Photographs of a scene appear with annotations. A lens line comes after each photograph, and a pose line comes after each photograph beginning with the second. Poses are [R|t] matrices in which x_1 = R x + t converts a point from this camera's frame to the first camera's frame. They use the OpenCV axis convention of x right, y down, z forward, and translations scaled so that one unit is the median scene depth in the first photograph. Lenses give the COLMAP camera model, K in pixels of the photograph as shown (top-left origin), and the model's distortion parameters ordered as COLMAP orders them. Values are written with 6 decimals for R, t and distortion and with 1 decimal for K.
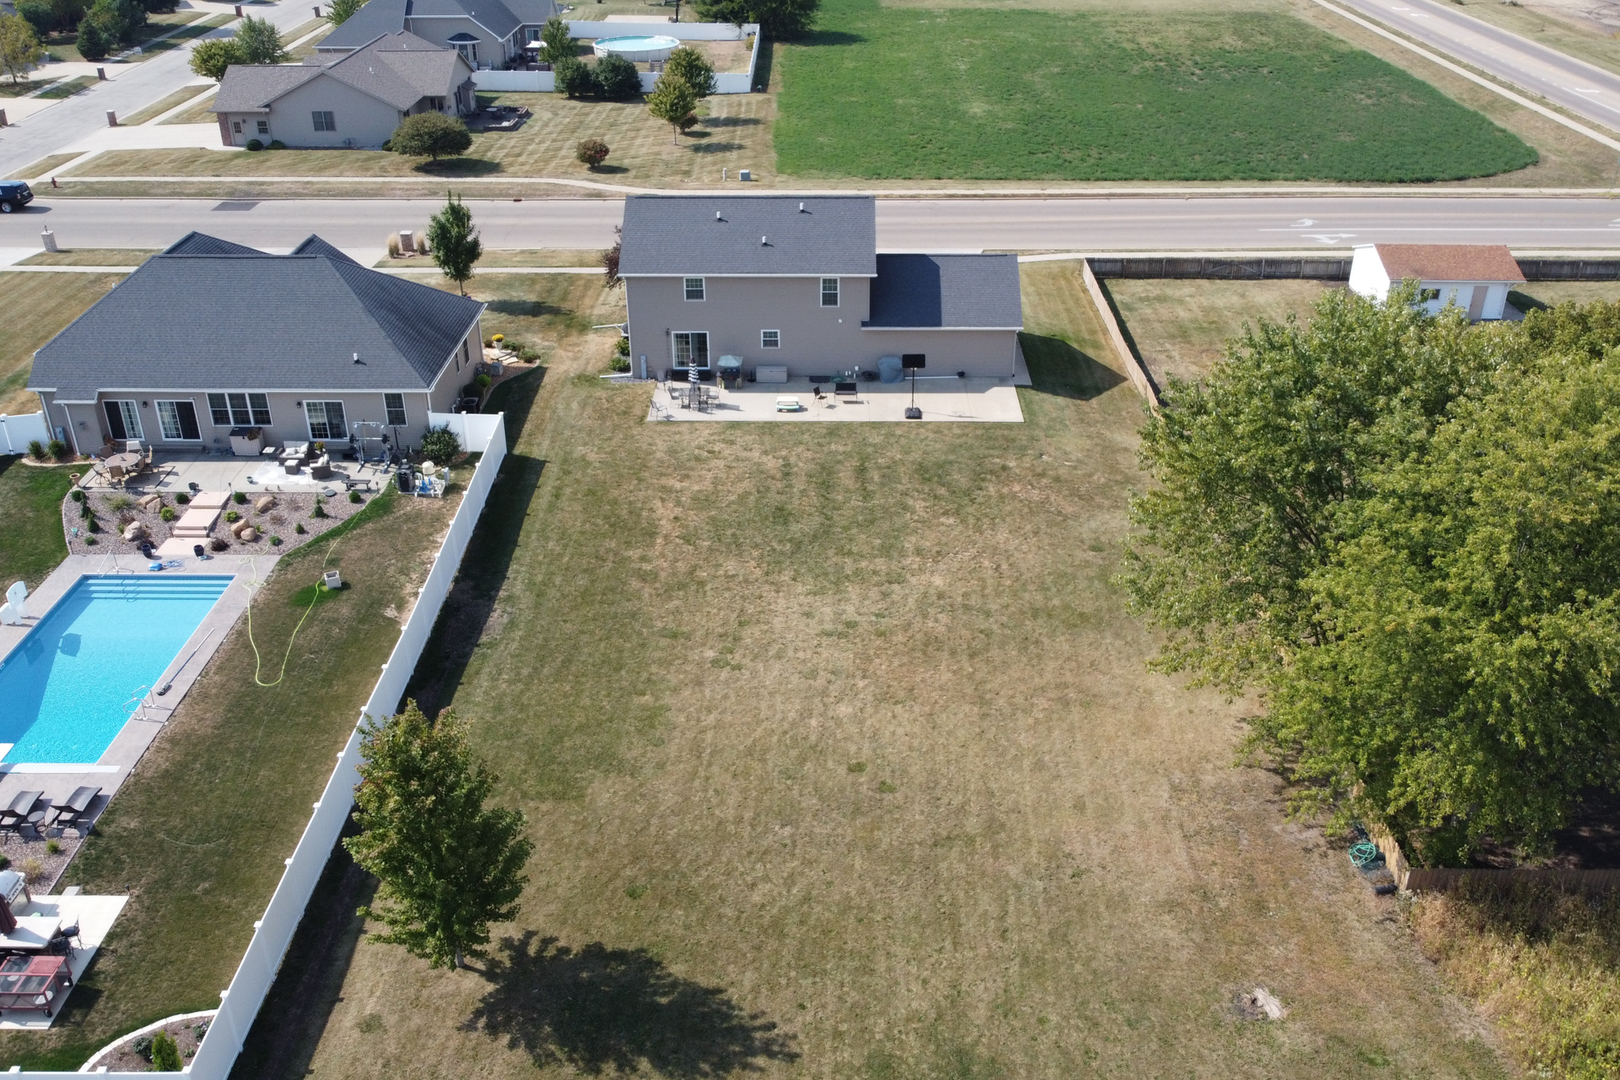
lens RADIAL K [[1431.0, 0, 810.0], [0, 1431.0, 540.0], [0, 0, 1]] dist [-0.003239, 0.004390]
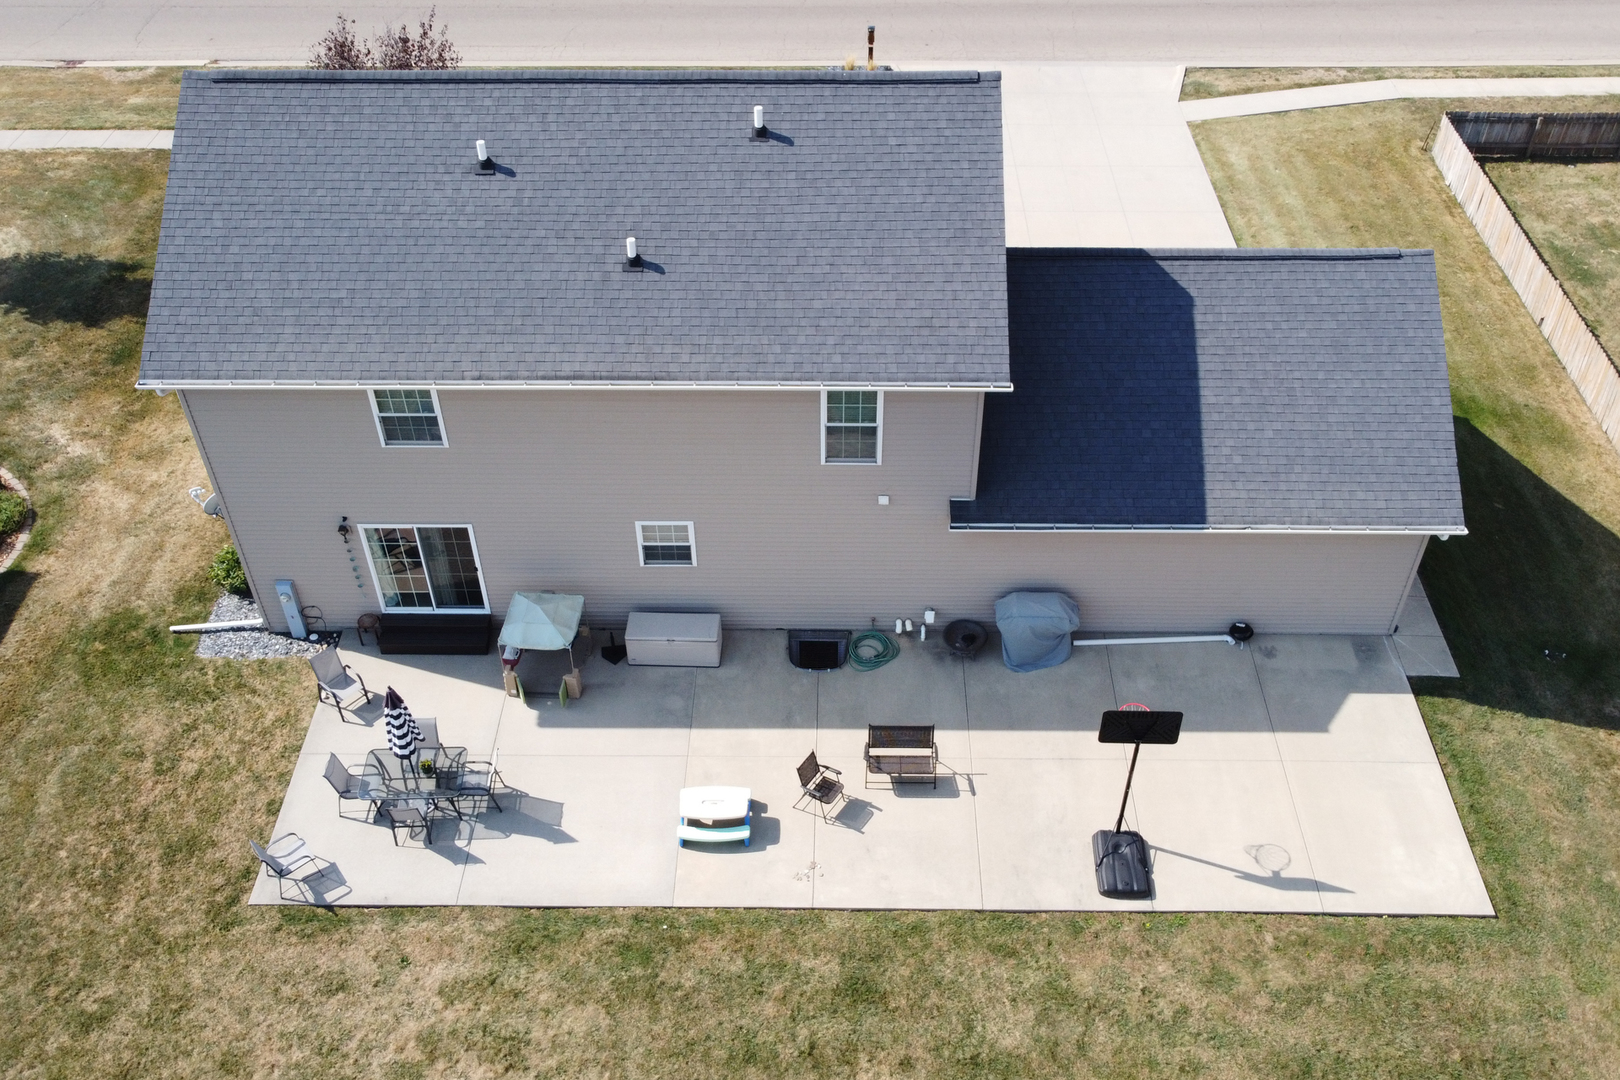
lens RADIAL K [[1431.0, 0, 810.0], [0, 1431.0, 540.0], [0, 0, 1]] dist [-0.003239, 0.004390]
pose [[0.999996, -0.000129, -0.002867, 0.005770], [0.000831, 0.969225, 0.246175, -0.224254], [0.002747, -0.246176, 0.969221, 0.697344]]
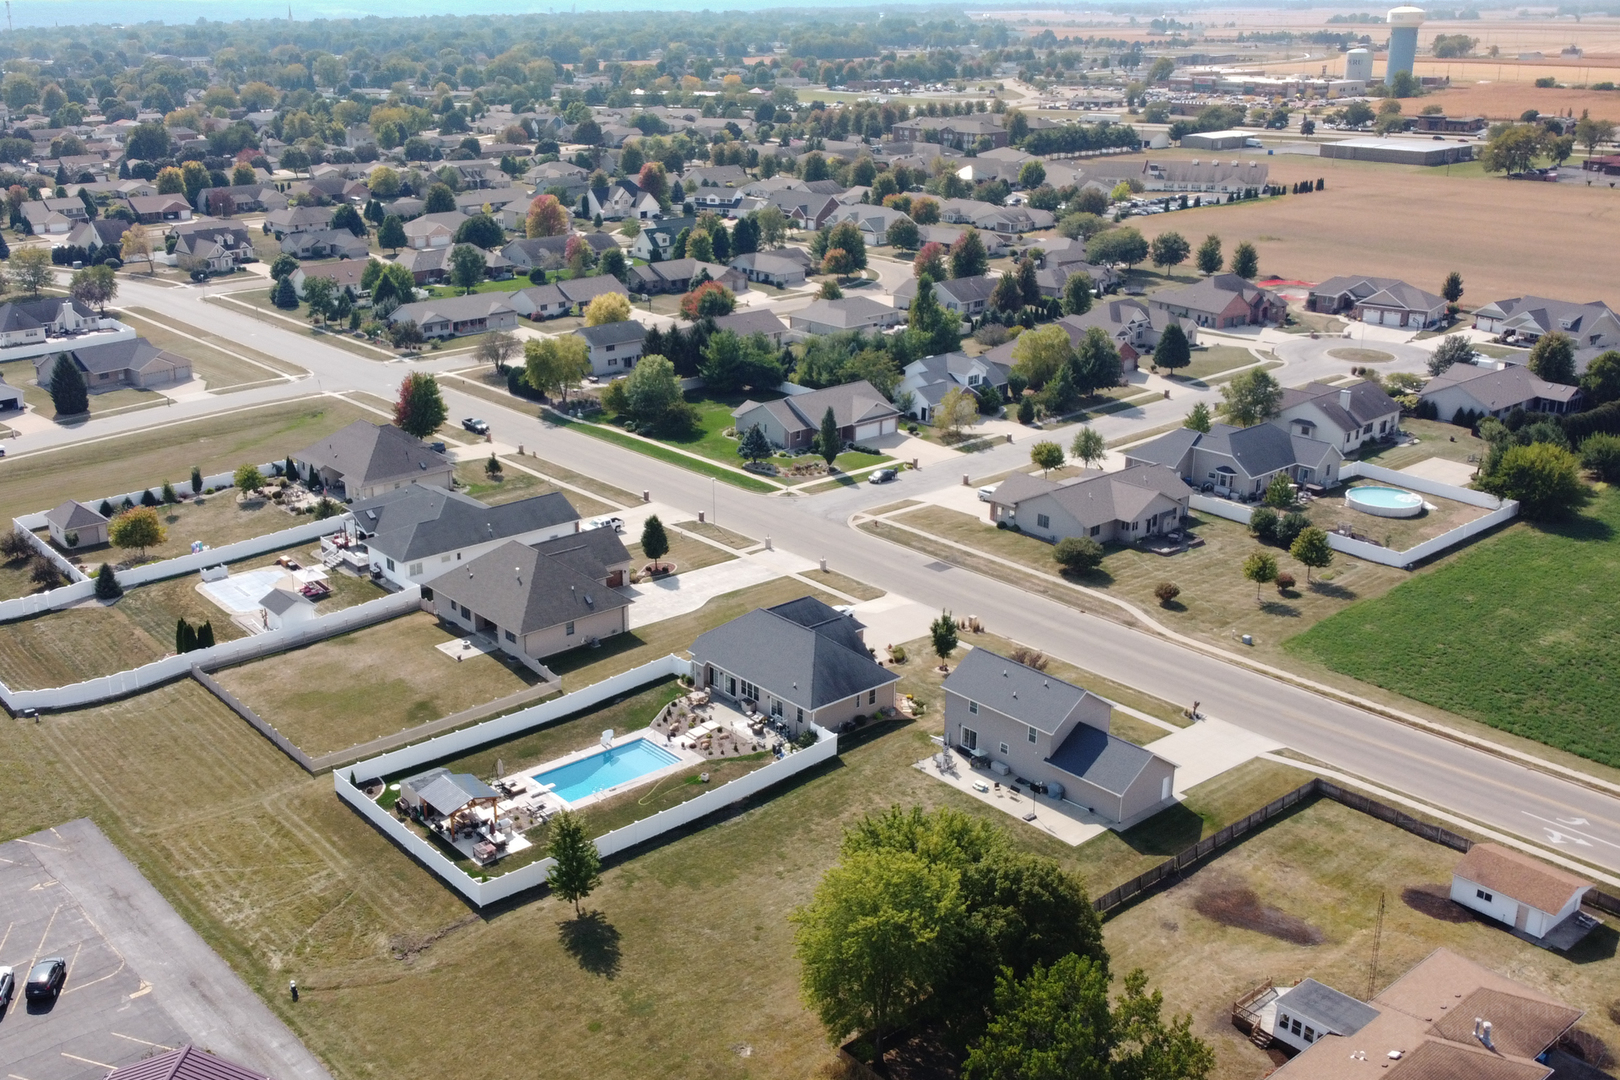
lens RADIAL K [[1529.1, 0, 804.9], [0, 1529.1, 598.4], [0, 0, 1]] dist [-0.003321, 0.019742]
pose [[0.680822, 0.279467, -0.677037, 1.030715], [-0.363260, 0.931490, 0.019209, -0.262507], [0.636021, 0.232863, 0.735698, -0.570846]]
